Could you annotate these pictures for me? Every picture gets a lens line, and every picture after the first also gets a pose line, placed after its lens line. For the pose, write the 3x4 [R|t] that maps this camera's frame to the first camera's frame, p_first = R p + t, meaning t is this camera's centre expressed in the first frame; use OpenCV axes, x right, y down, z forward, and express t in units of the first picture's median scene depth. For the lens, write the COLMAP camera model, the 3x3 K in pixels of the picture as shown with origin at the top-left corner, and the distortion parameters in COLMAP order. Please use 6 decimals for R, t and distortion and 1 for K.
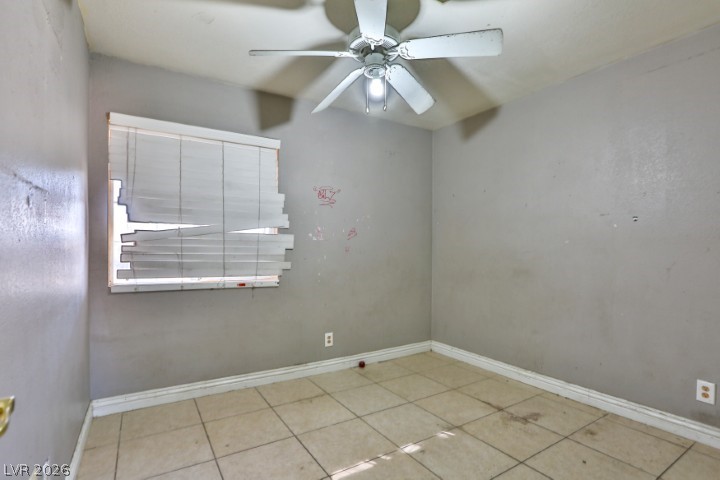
lens RADIAL K [[363.5, 0, 359.1], [0, 363.5, 244.6], [0, 0, 1]] dist [-0.042931, 0.012189]
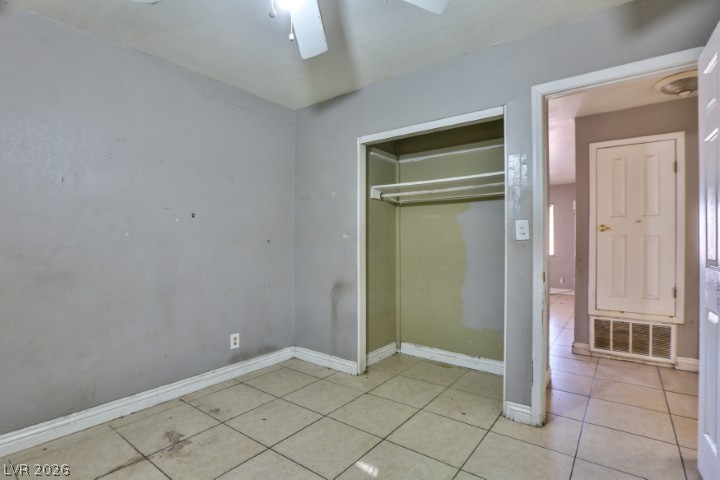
lens RADIAL K [[363.5, 0, 357.9], [0, 363.5, 240.1], [0, 0, 1]] dist [-0.042931, 0.012189]
pose [[-0.371784, 0.001793, 0.928317, -0.473302], [-0.005658, 0.999975, -0.004198, 0.007745], [-0.928302, -0.006813, -0.371765, 0.897454]]
